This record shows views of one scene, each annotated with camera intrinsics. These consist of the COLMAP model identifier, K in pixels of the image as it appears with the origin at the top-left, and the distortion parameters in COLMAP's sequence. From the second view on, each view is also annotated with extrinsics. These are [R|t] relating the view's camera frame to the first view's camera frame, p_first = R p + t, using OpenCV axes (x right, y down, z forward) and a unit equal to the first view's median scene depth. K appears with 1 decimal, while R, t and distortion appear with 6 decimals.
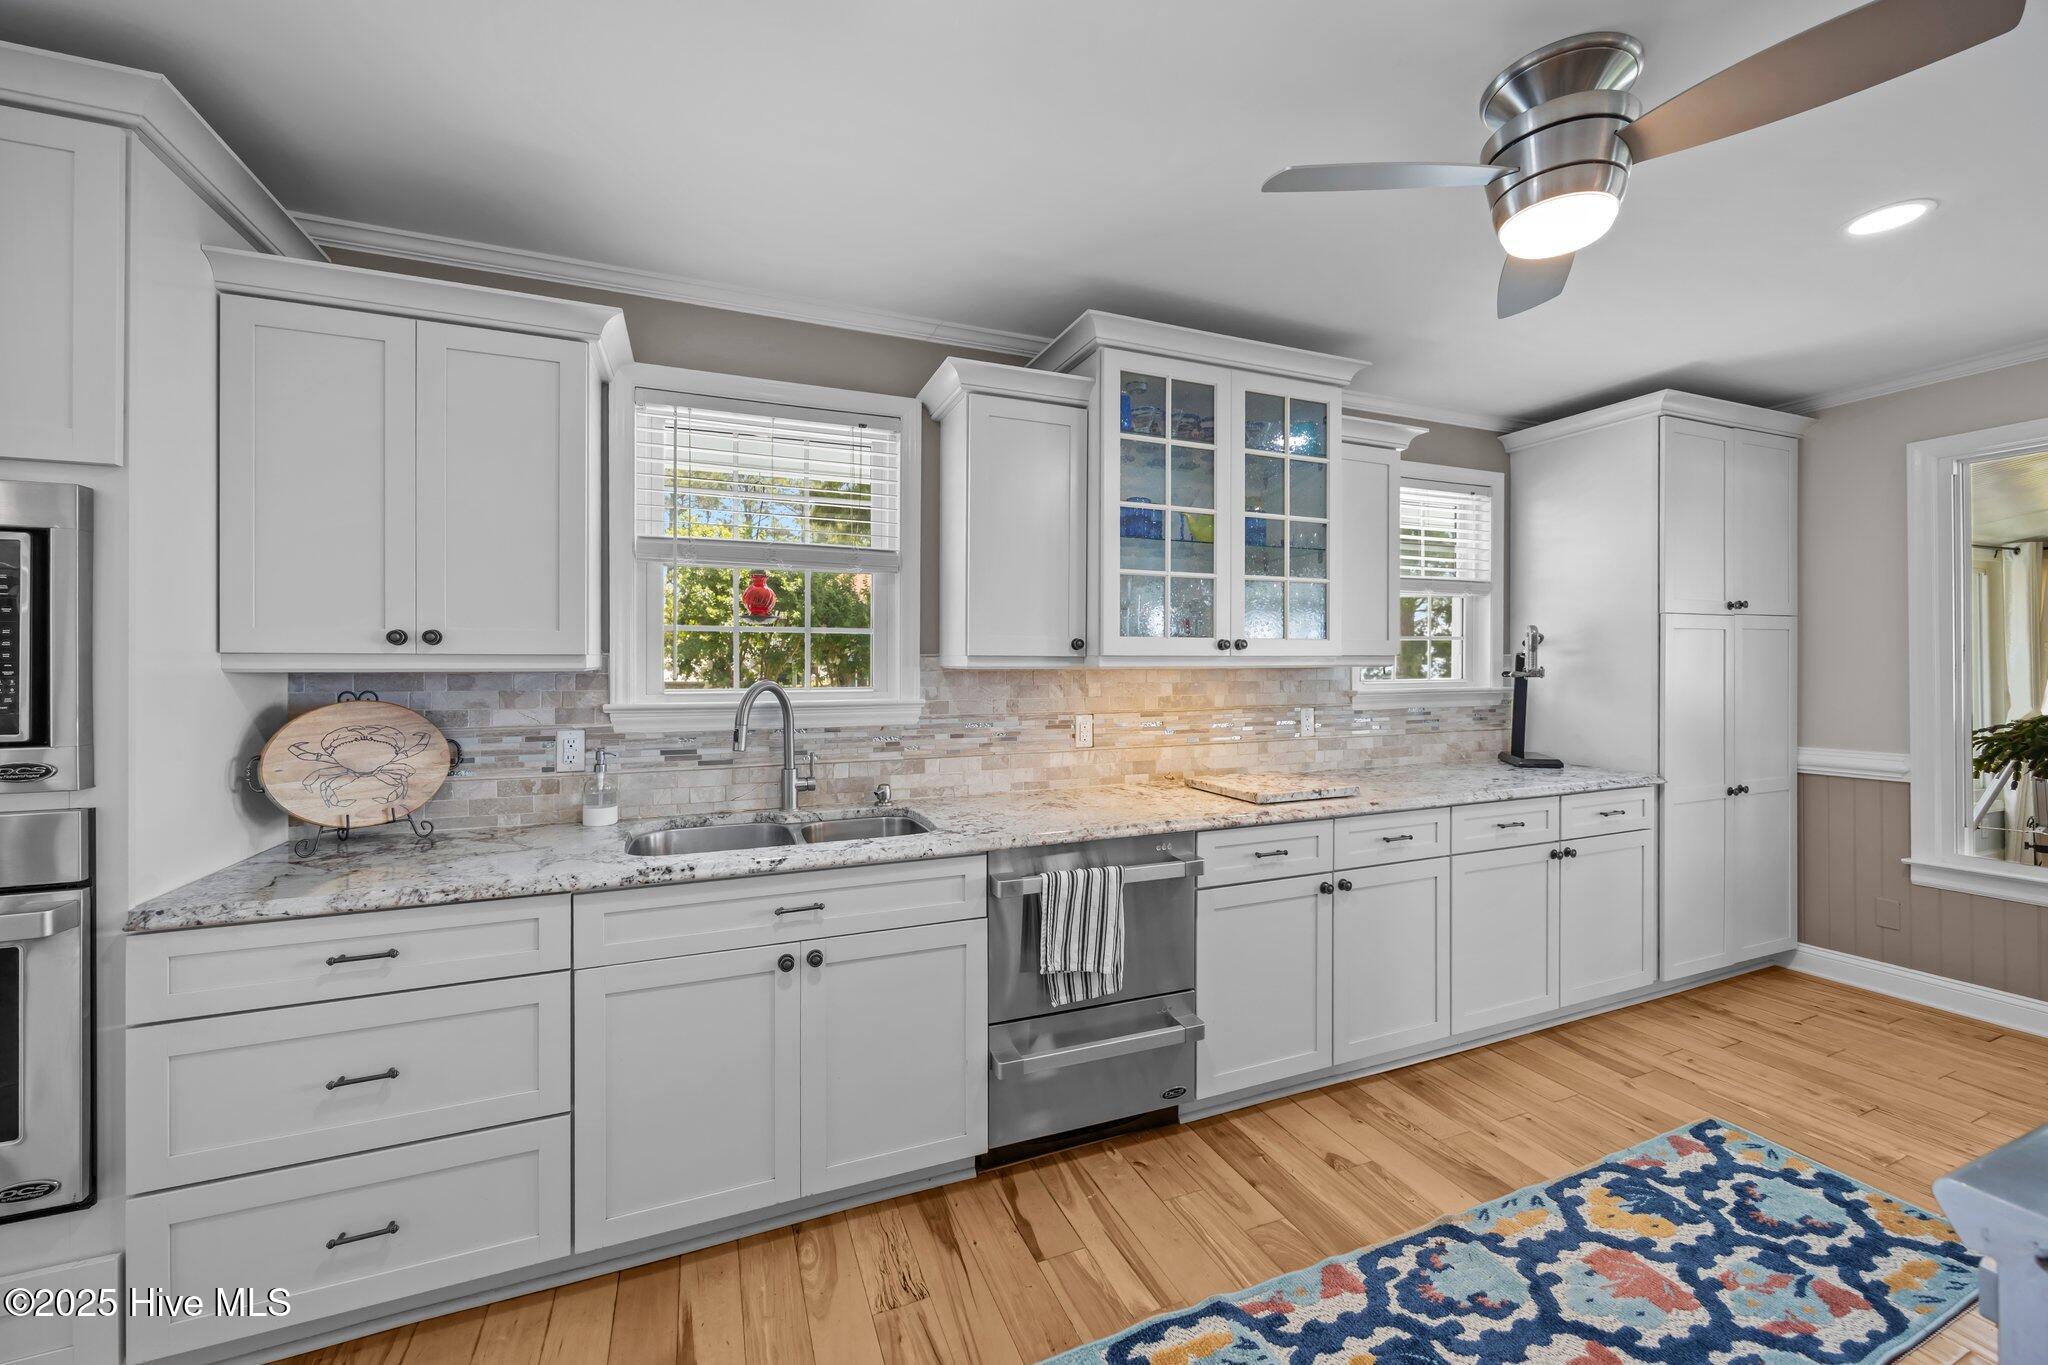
lens RADIAL K [[783.1, 0, 1020.2], [0, 783.1, 670.1], [0, 0, 1]] dist [-0.014387, 0.000696]
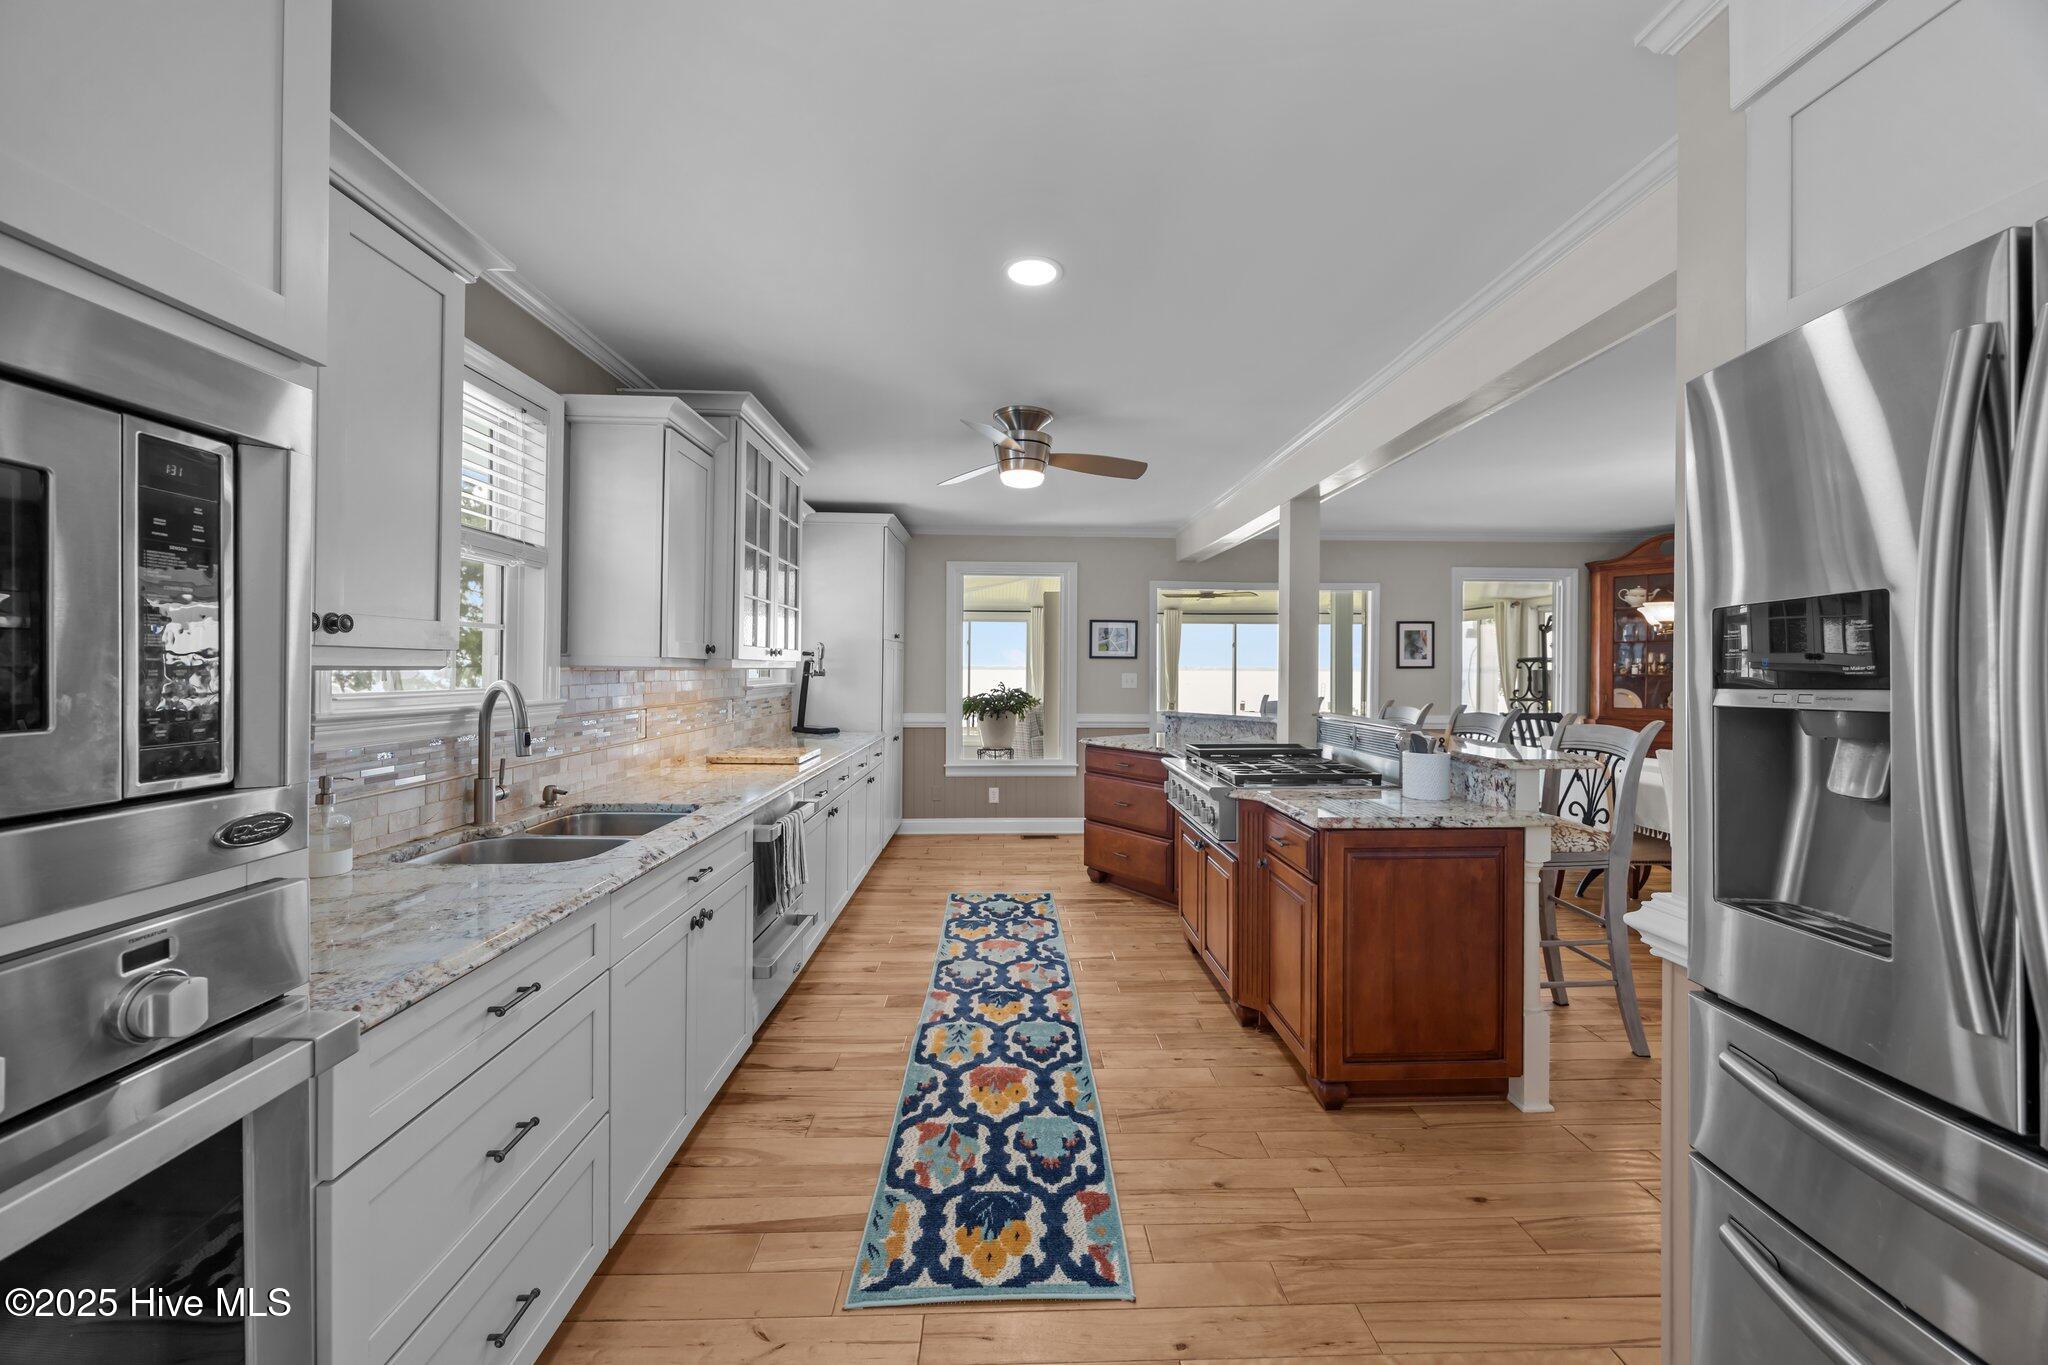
lens RADIAL K [[783.1, 0, 1022.1], [0, 783.1, 673.1], [0, 0, 1]] dist [-0.014387, 0.000696]
pose [[0.349054, 0.000215, 0.937103, -1.192963], [-0.000681, 1.000000, 0.000024, 0.005944], [-0.937103, -0.000647, 0.349054, 0.142074]]
